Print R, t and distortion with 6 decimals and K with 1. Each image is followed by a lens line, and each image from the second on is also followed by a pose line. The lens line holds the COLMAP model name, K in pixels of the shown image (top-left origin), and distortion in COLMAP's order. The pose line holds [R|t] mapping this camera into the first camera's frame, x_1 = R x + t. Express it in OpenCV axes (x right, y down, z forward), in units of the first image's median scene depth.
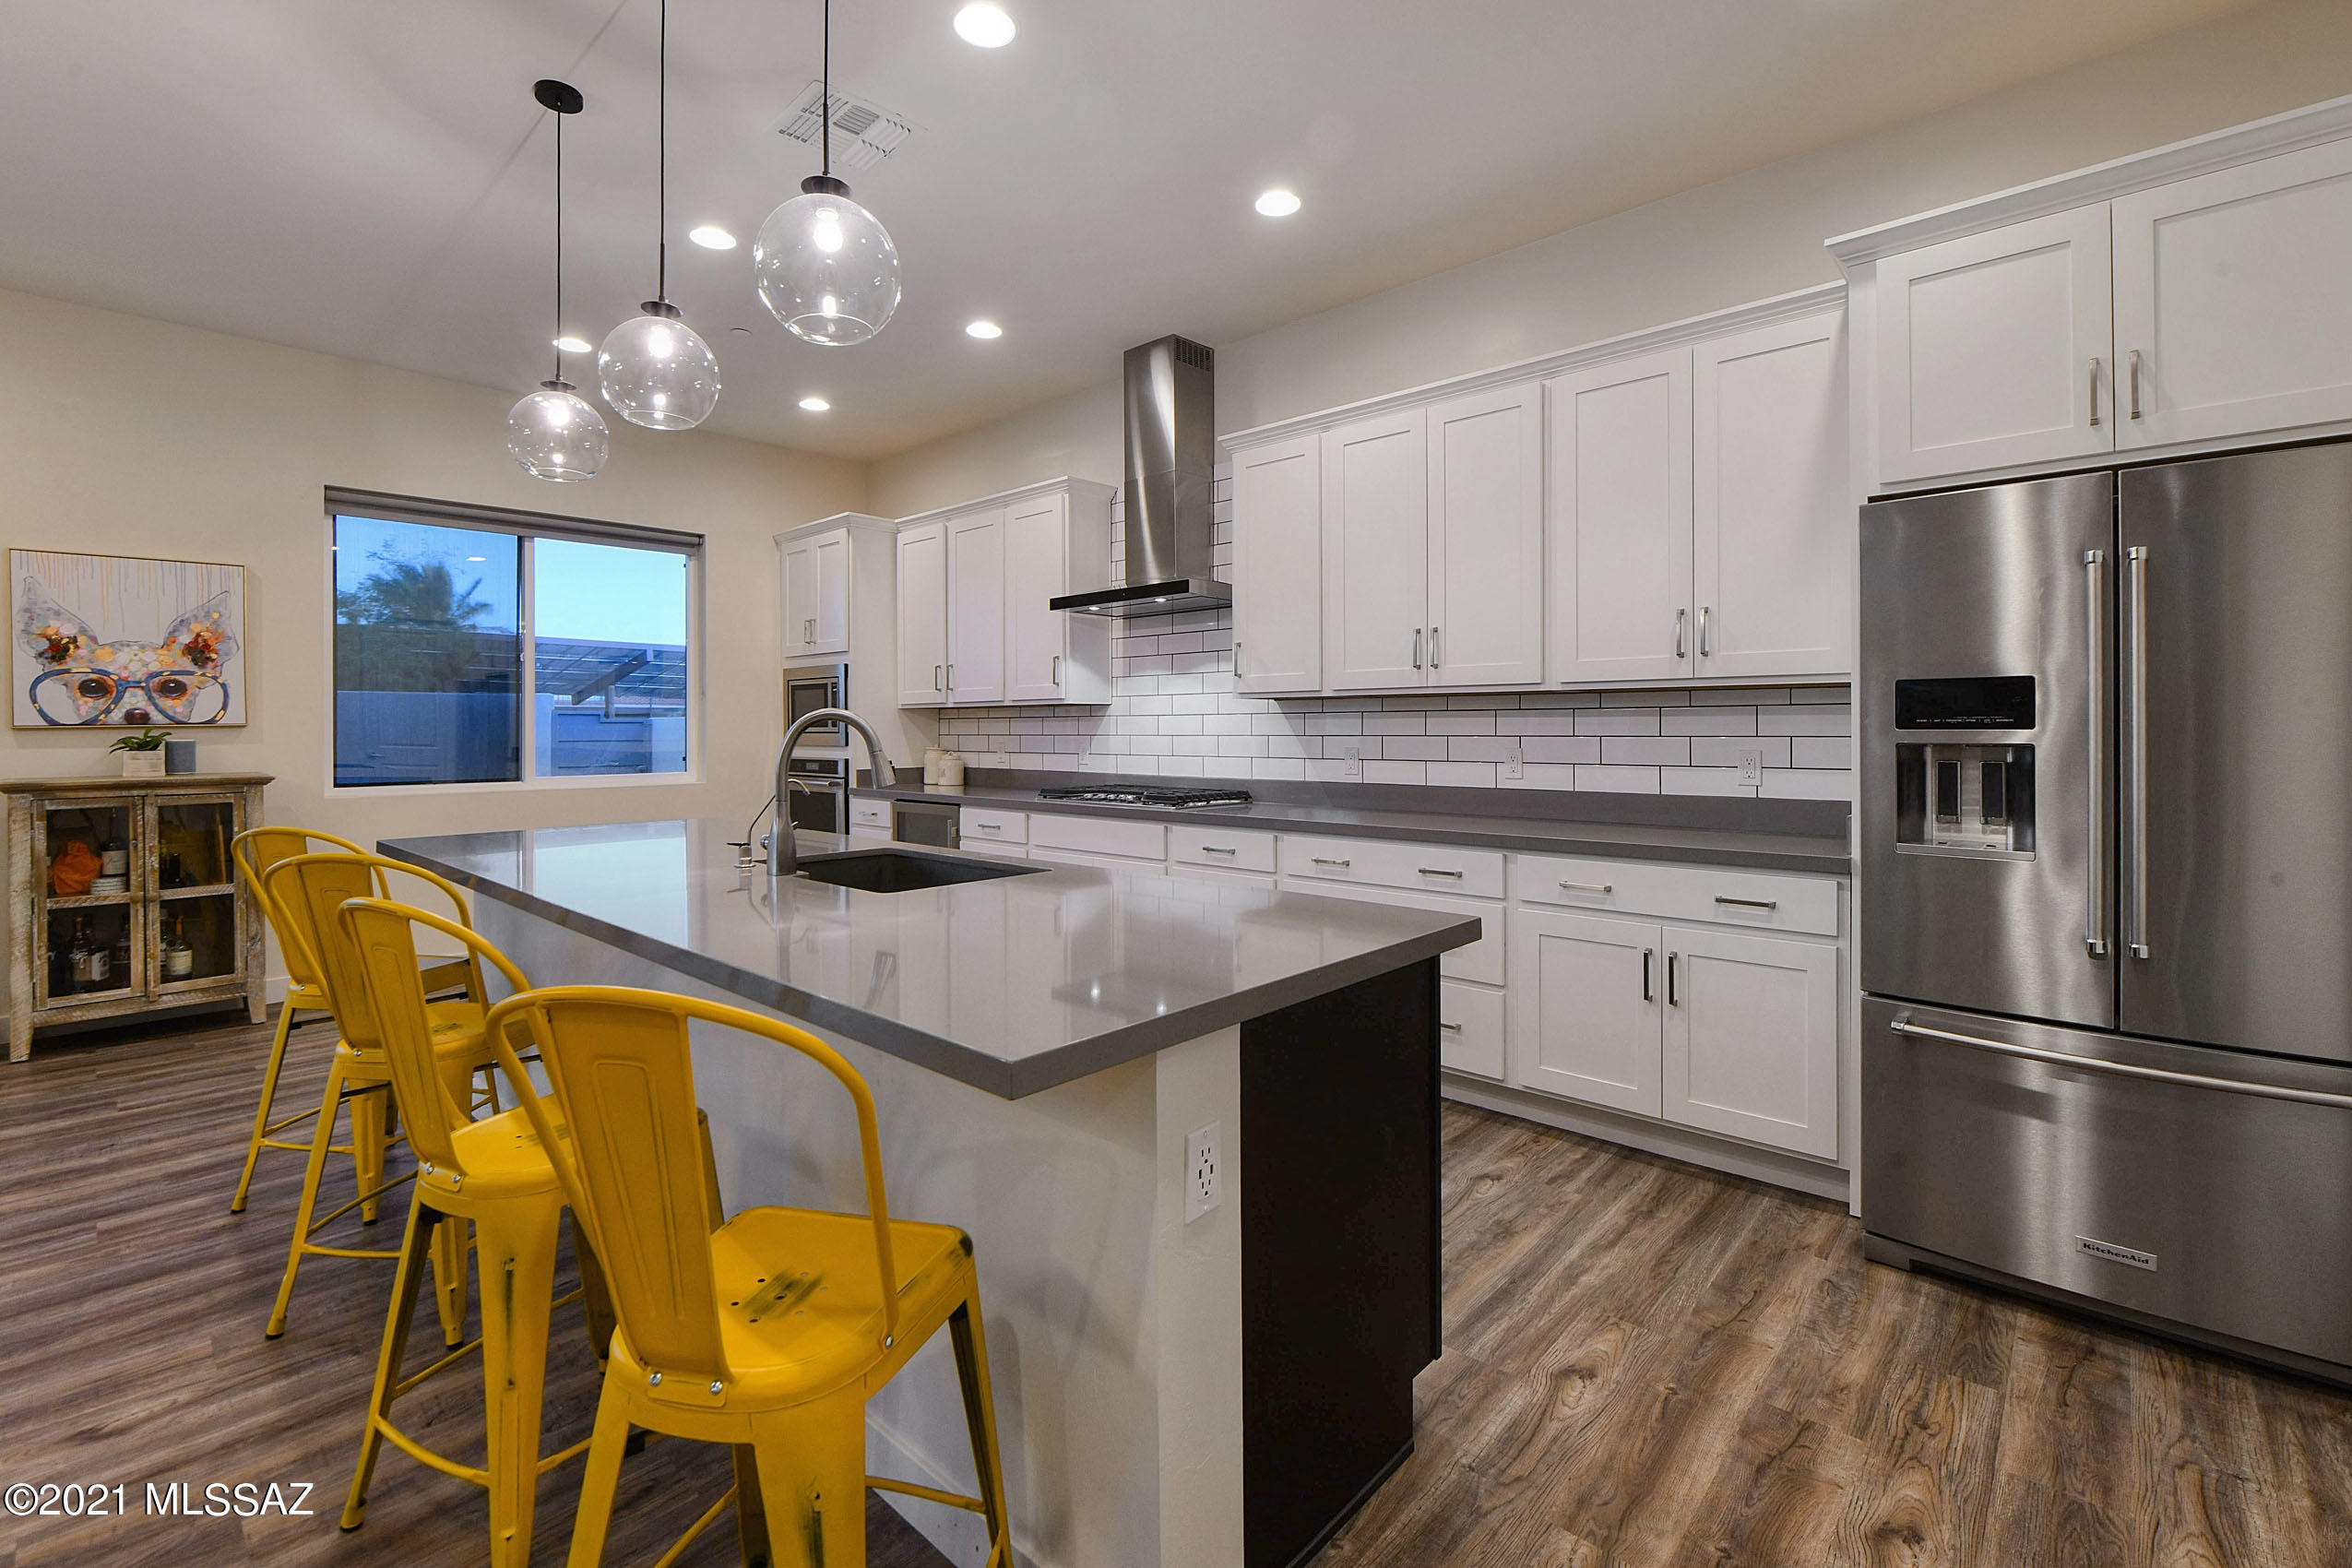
lens RADIAL K [[957.9, 0, 1175.4], [0, 957.9, 730.0], [0, 0, 1]] dist [-0.008794, -0.000060]
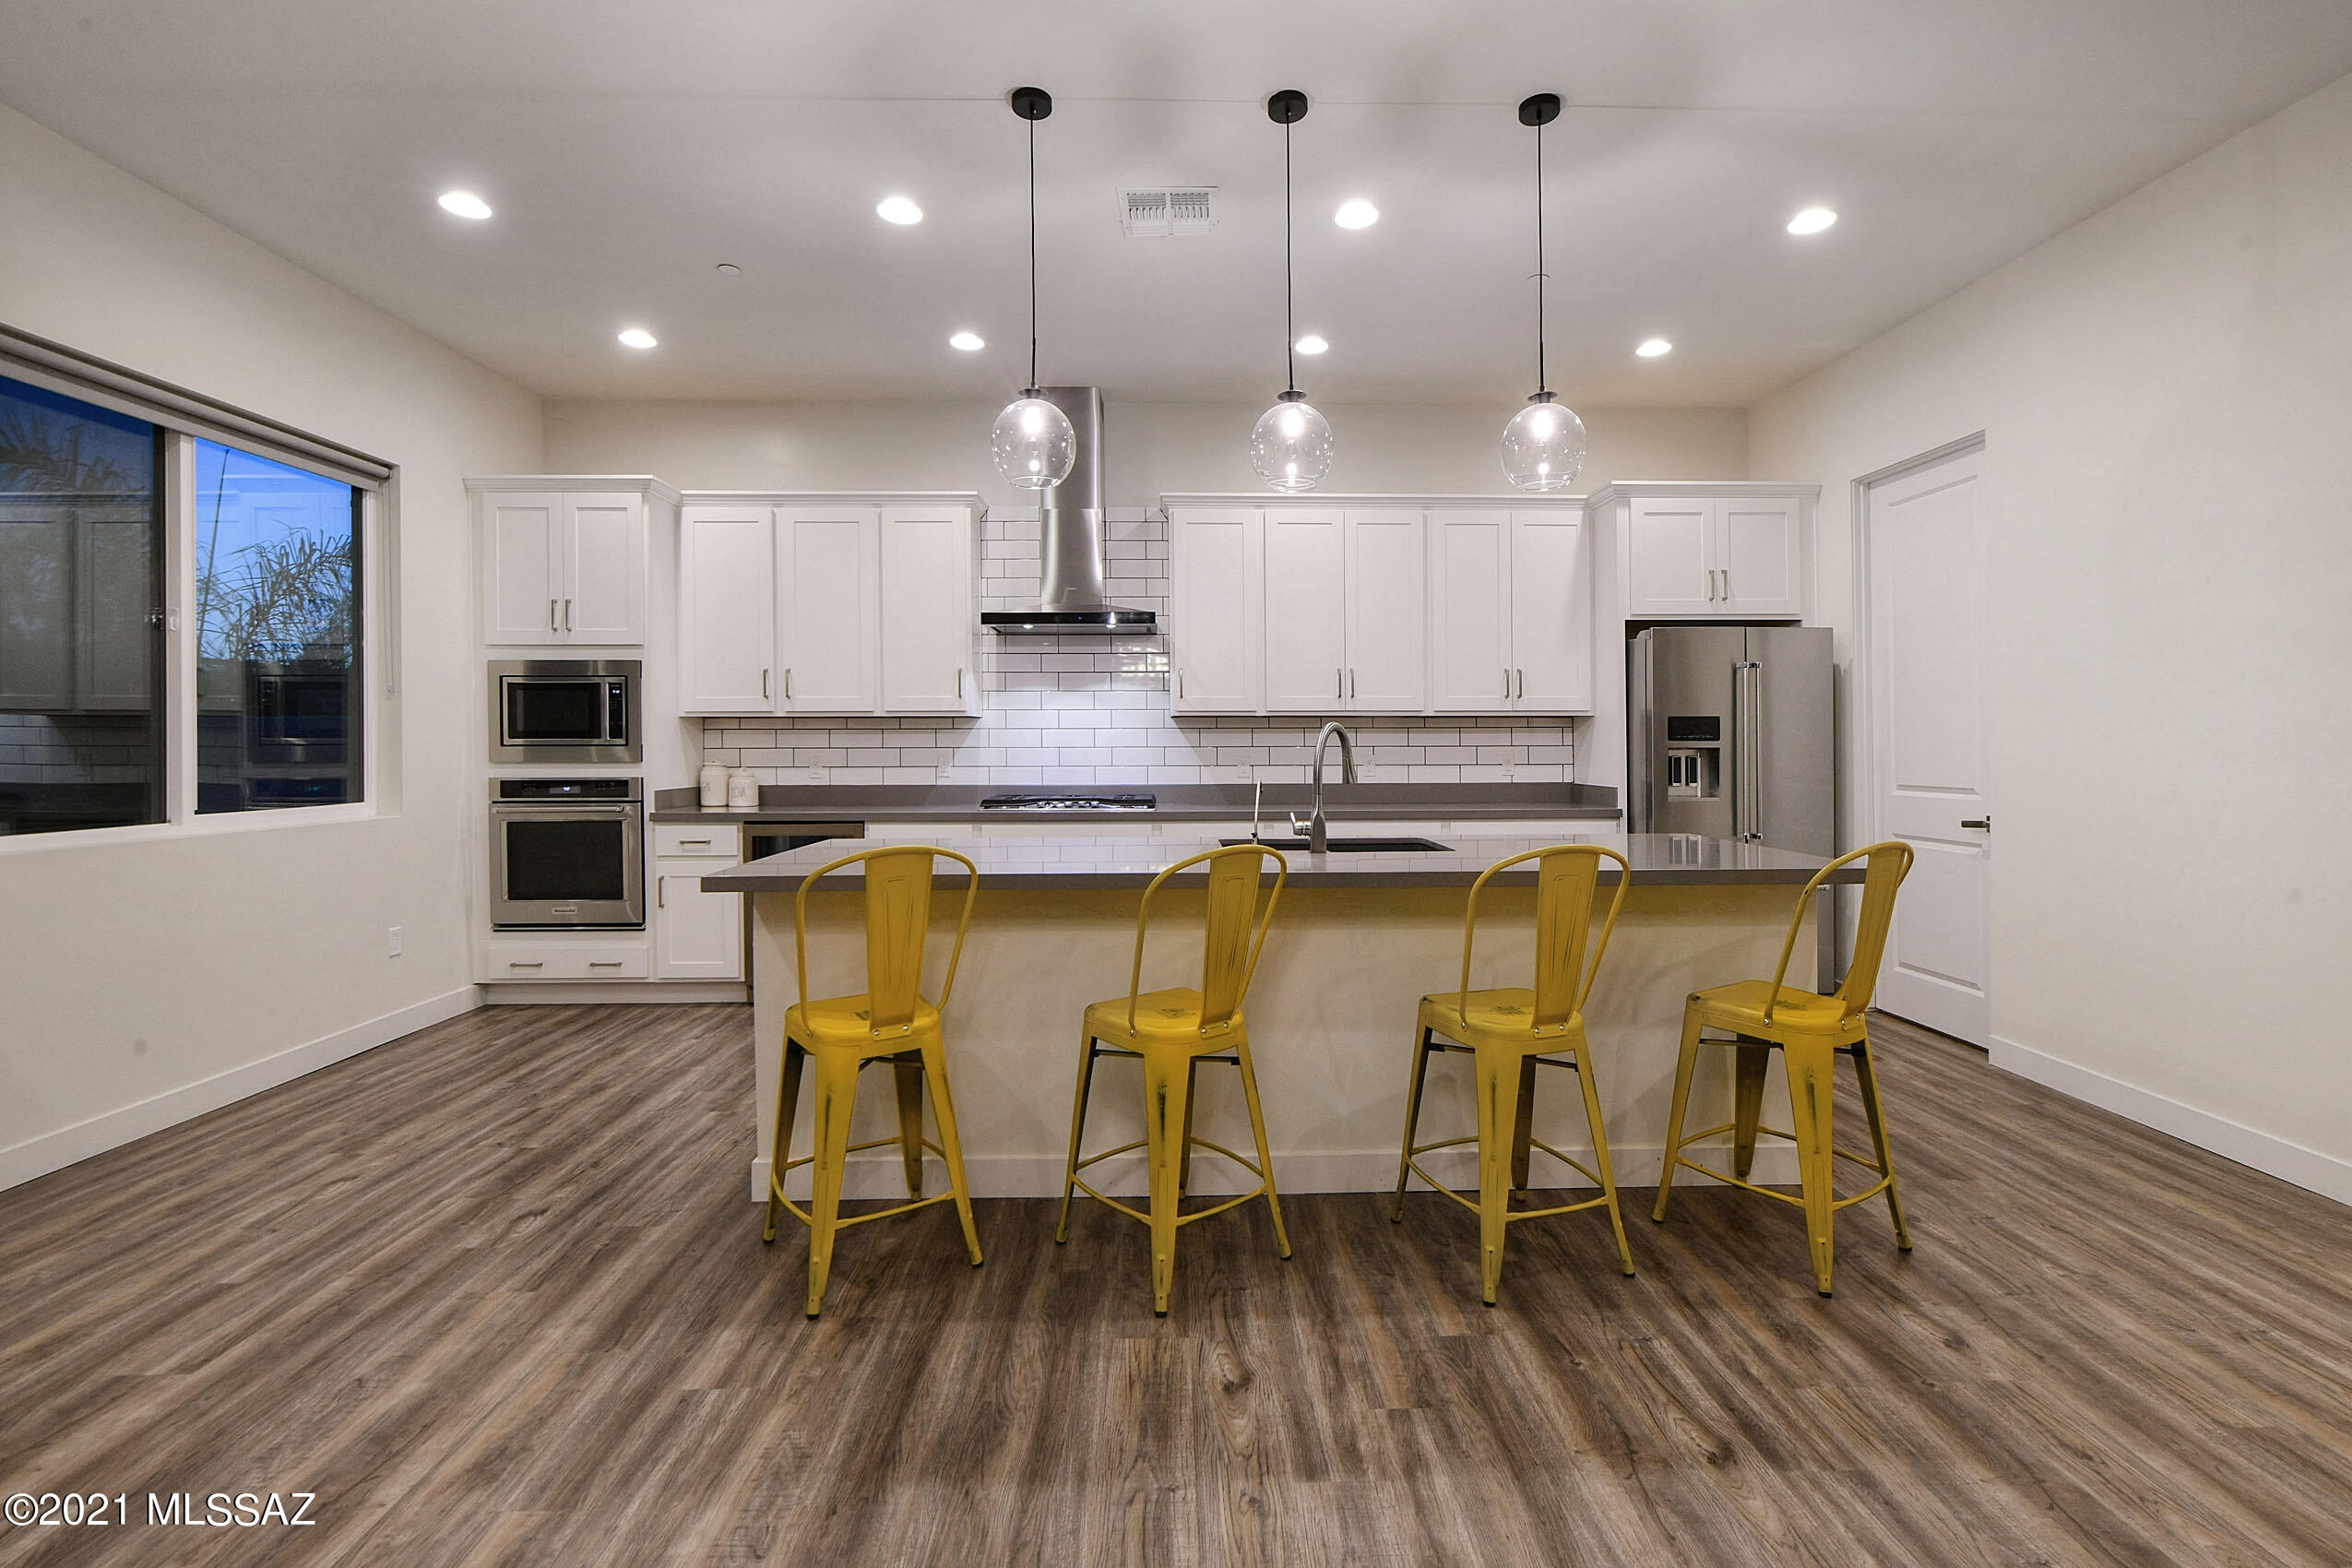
lens RADIAL K [[1033.8, 0, 1172.3], [0, 1033.8, 740.3], [0, 0, 1]] dist [0.001600, 0.000458]
pose [[0.724796, 0.002005, 0.688960, -0.824144], [0.000877, 0.999992, -0.003833, 0.002745], [-0.688963, 0.003382, 0.724789, 0.073469]]
